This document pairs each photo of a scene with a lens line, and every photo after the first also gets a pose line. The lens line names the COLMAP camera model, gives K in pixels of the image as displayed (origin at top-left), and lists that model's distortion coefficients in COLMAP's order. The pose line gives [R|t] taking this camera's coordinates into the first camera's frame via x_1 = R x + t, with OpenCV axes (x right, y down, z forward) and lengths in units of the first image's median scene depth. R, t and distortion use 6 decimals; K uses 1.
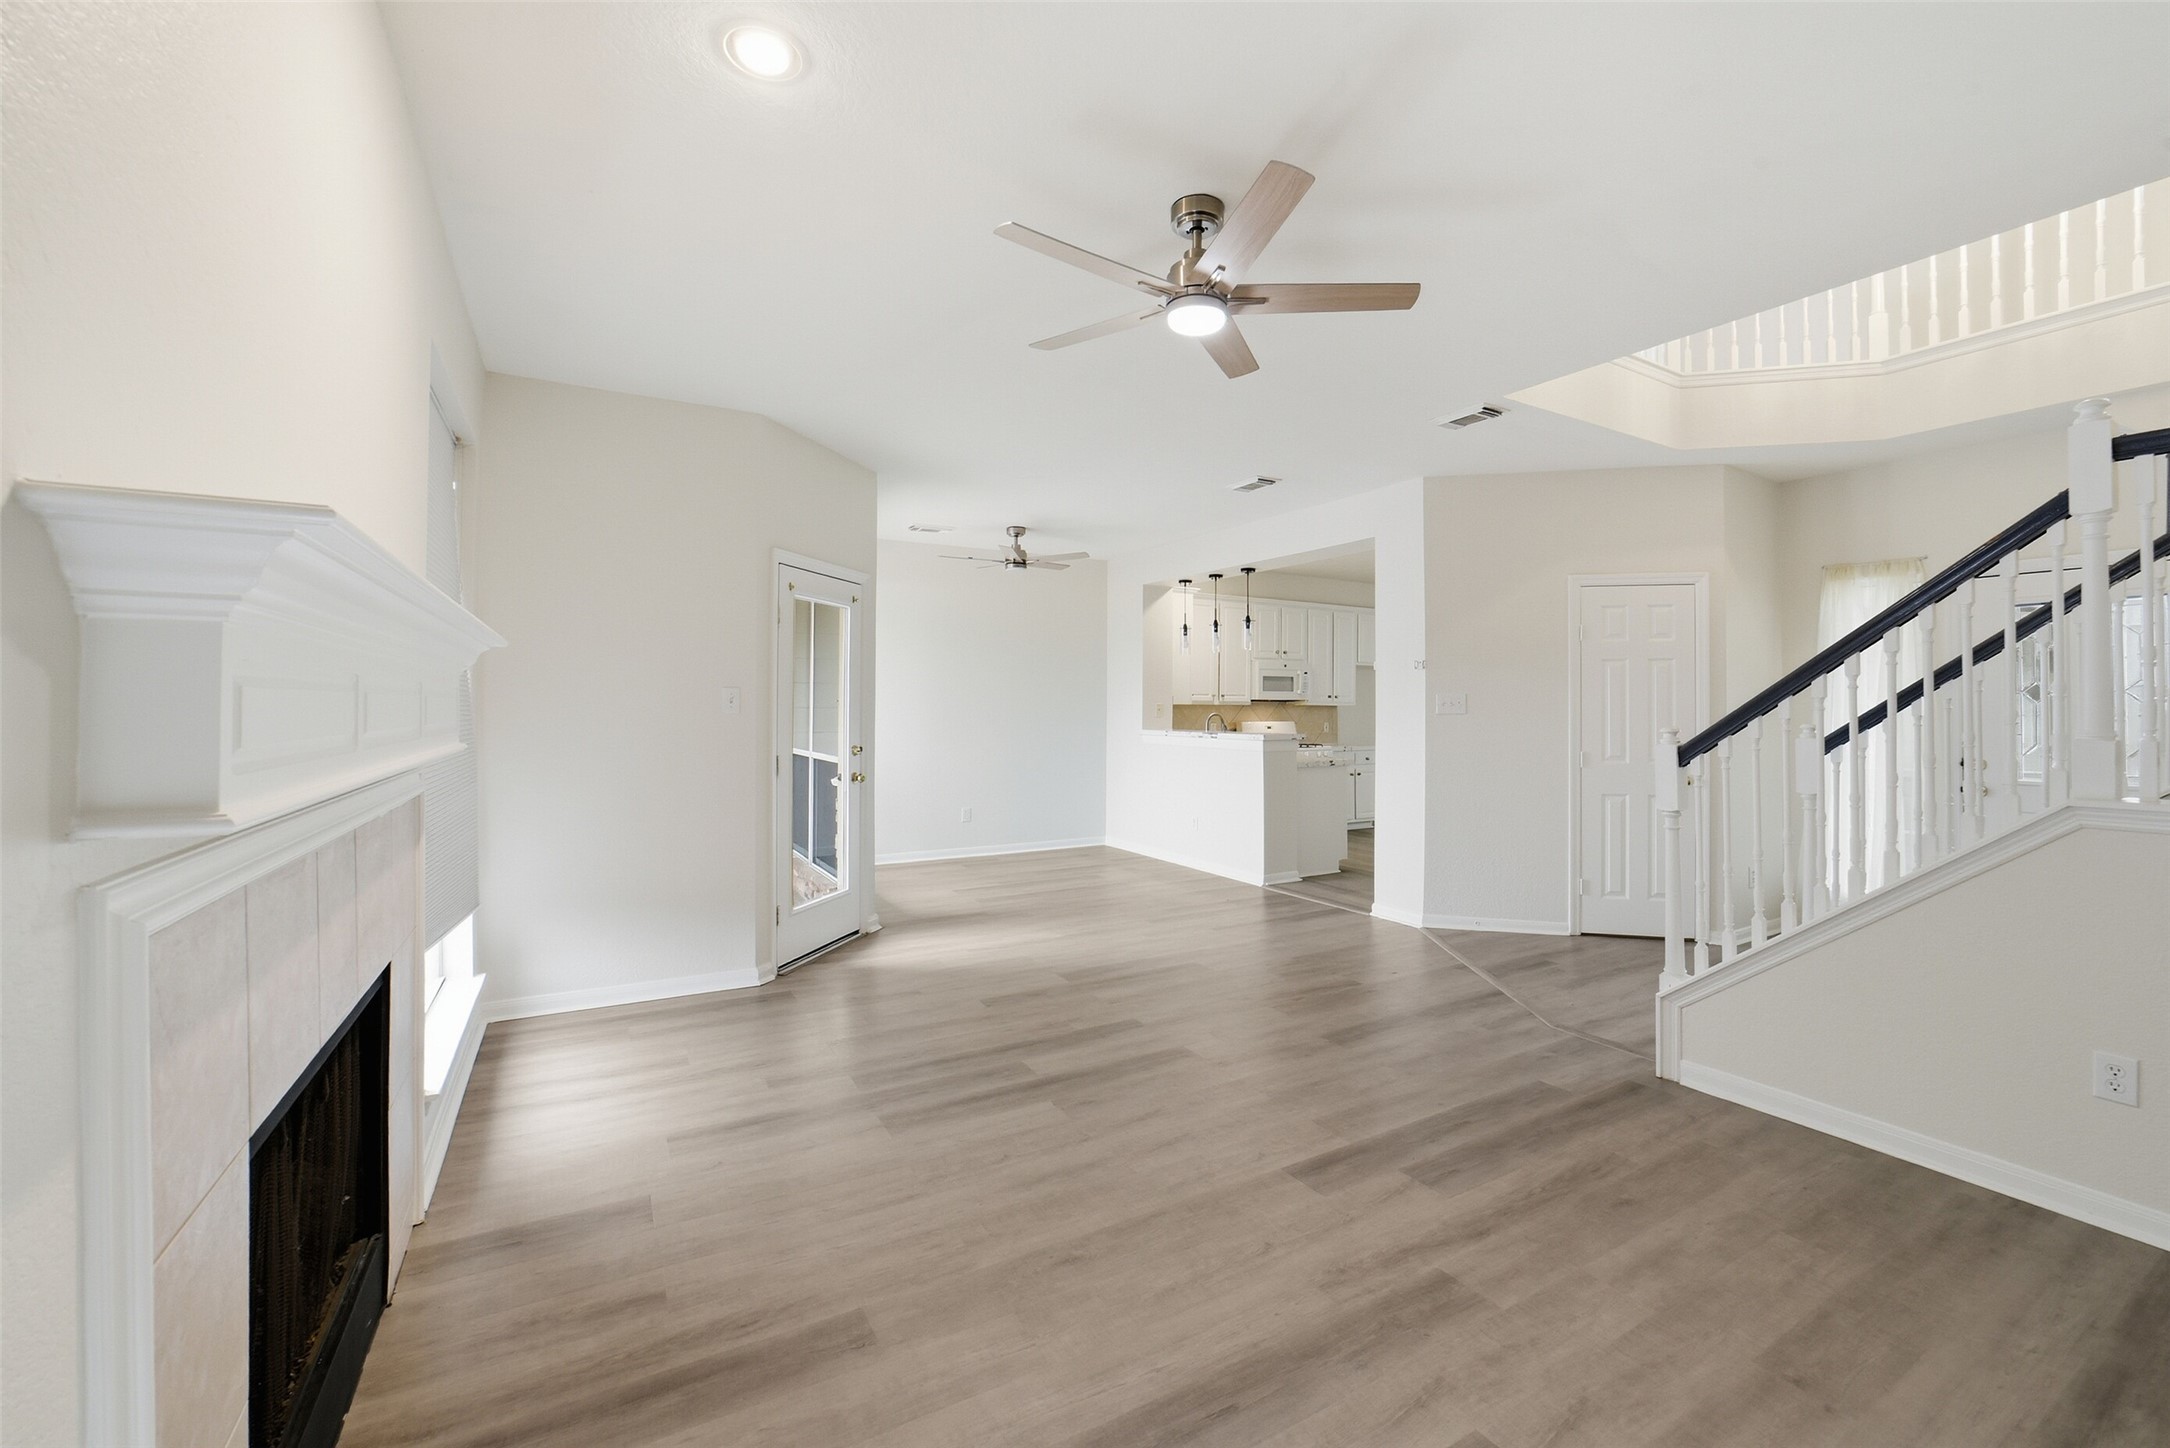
lens RADIAL K [[887.1, 0, 1100.1], [0, 887.1, 697.9], [0, 0, 1]] dist [-0.031714, 0.000097]
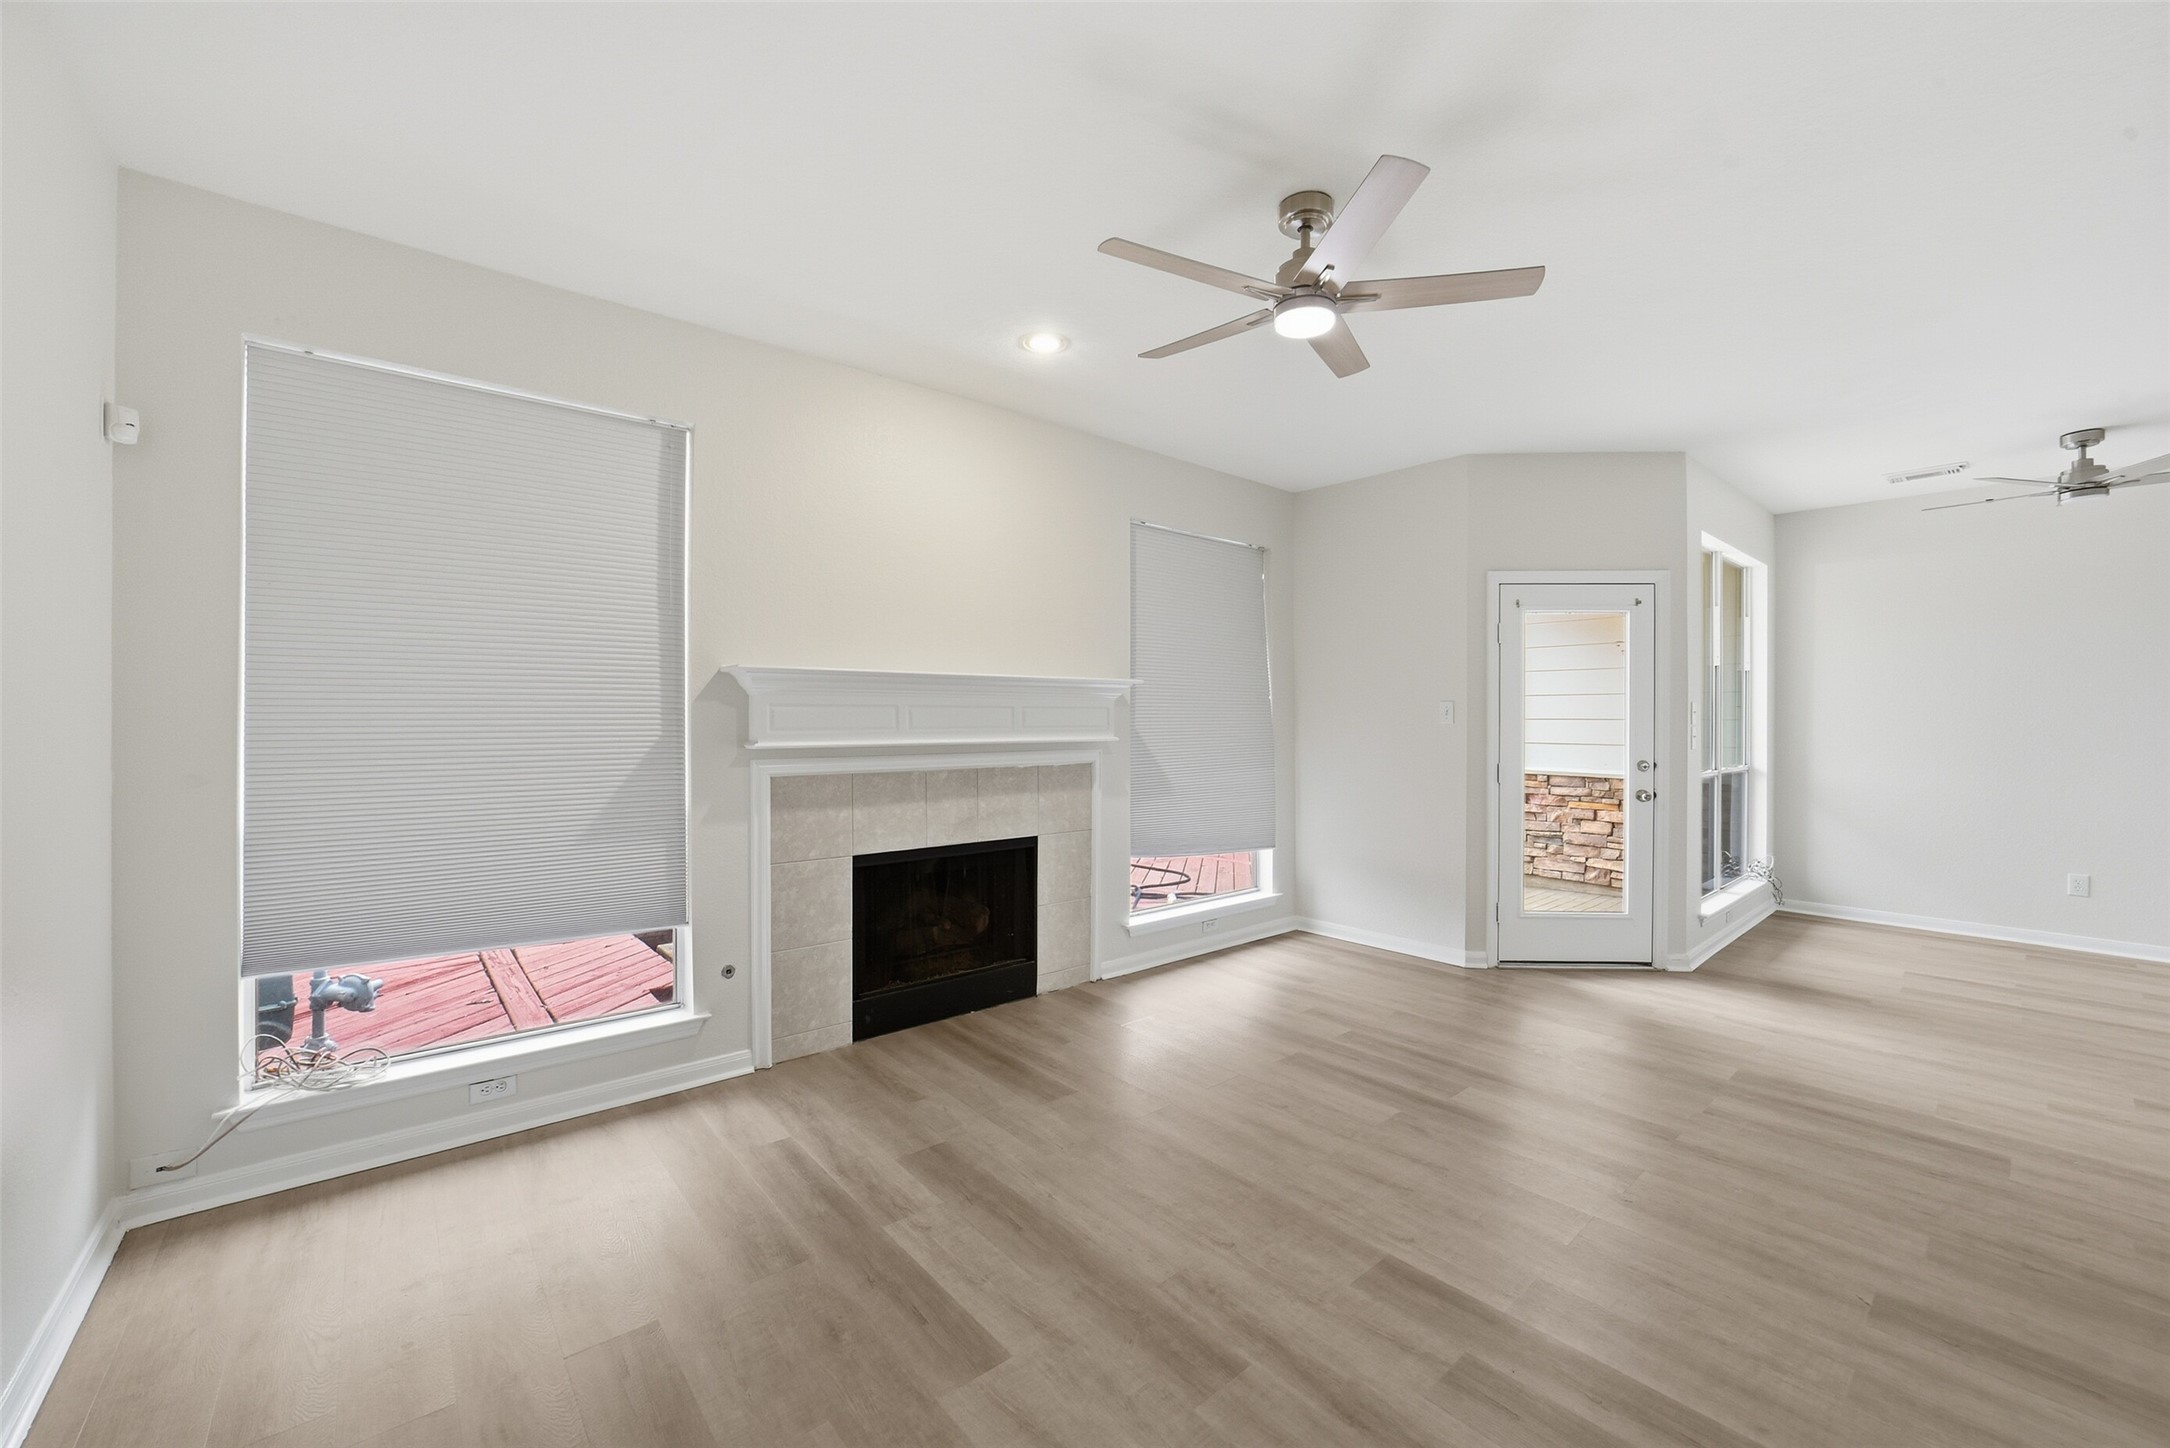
lens RADIAL K [[852.8, 0, 1096.5], [0, 852.8, 717.4], [0, 0, 1]] dist [-0.040535, 0.009409]
pose [[0.180008, -0.002424, -0.983662, 0.990875], [0.008401, 0.999964, -0.000927, 0.011549], [0.983629, -0.008097, 0.180022, 0.596062]]
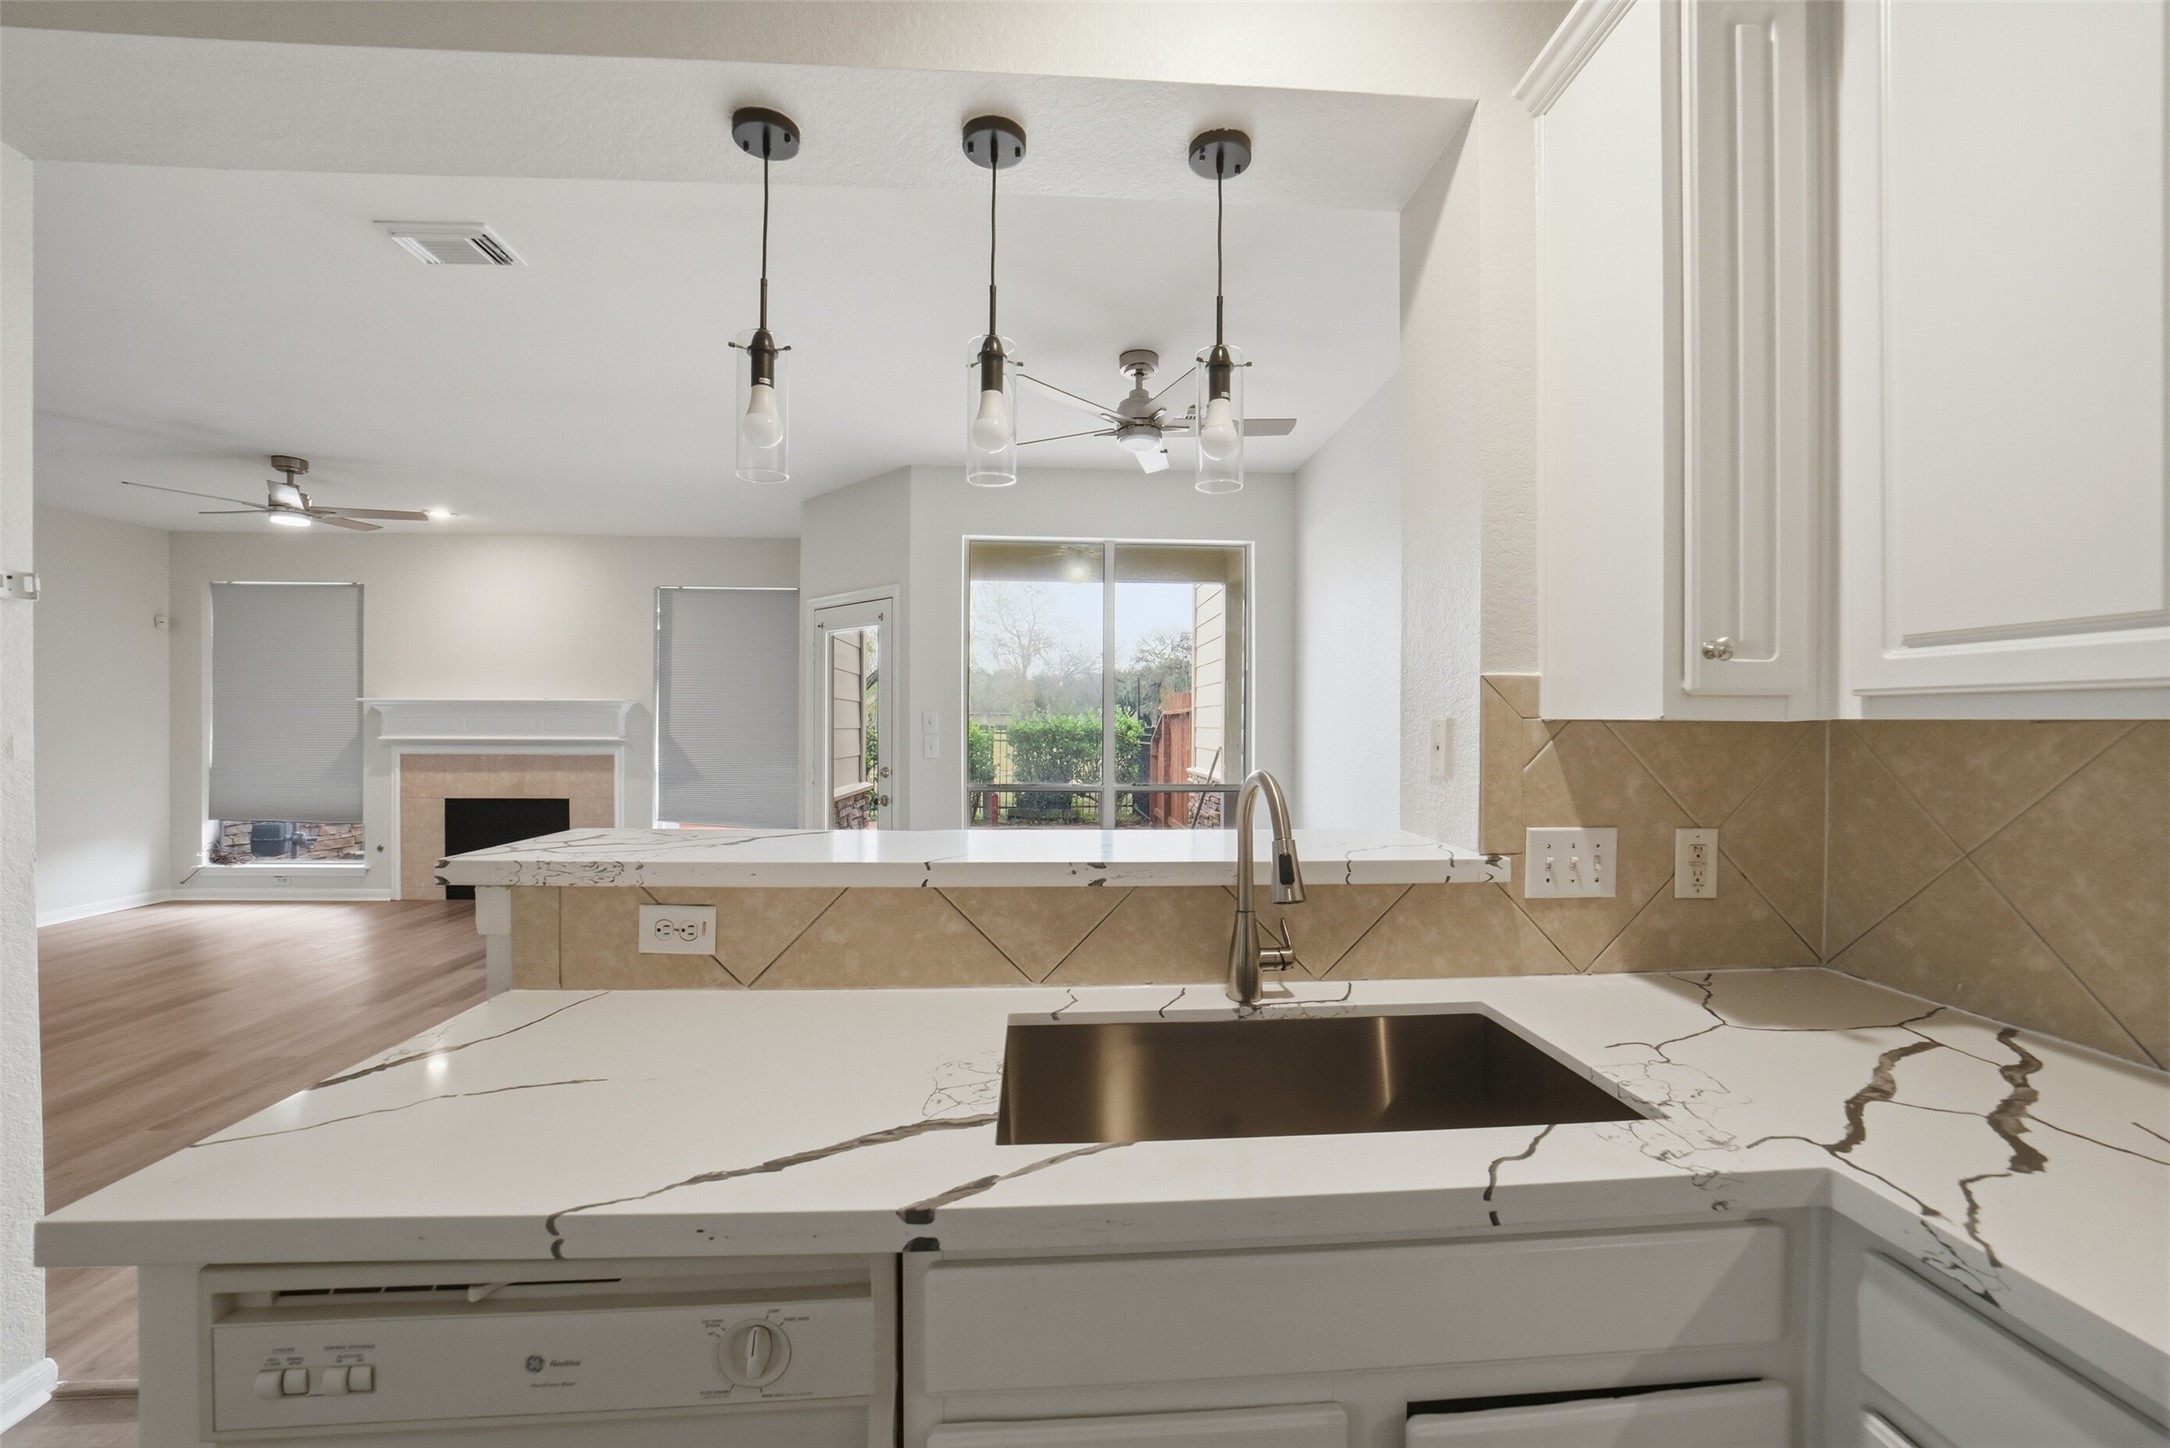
lens RADIAL K [[846.4, 0, 1099.0], [0, 846.4, 732.1], [0, 0, 1]] dist [-0.042334, 0.009952]
pose [[-0.444331, 0.003071, -0.895858, 0.920767], [0.002134, 0.999995, 0.002370, 0.029671], [0.895860, -0.000858, -0.444335, 3.357440]]
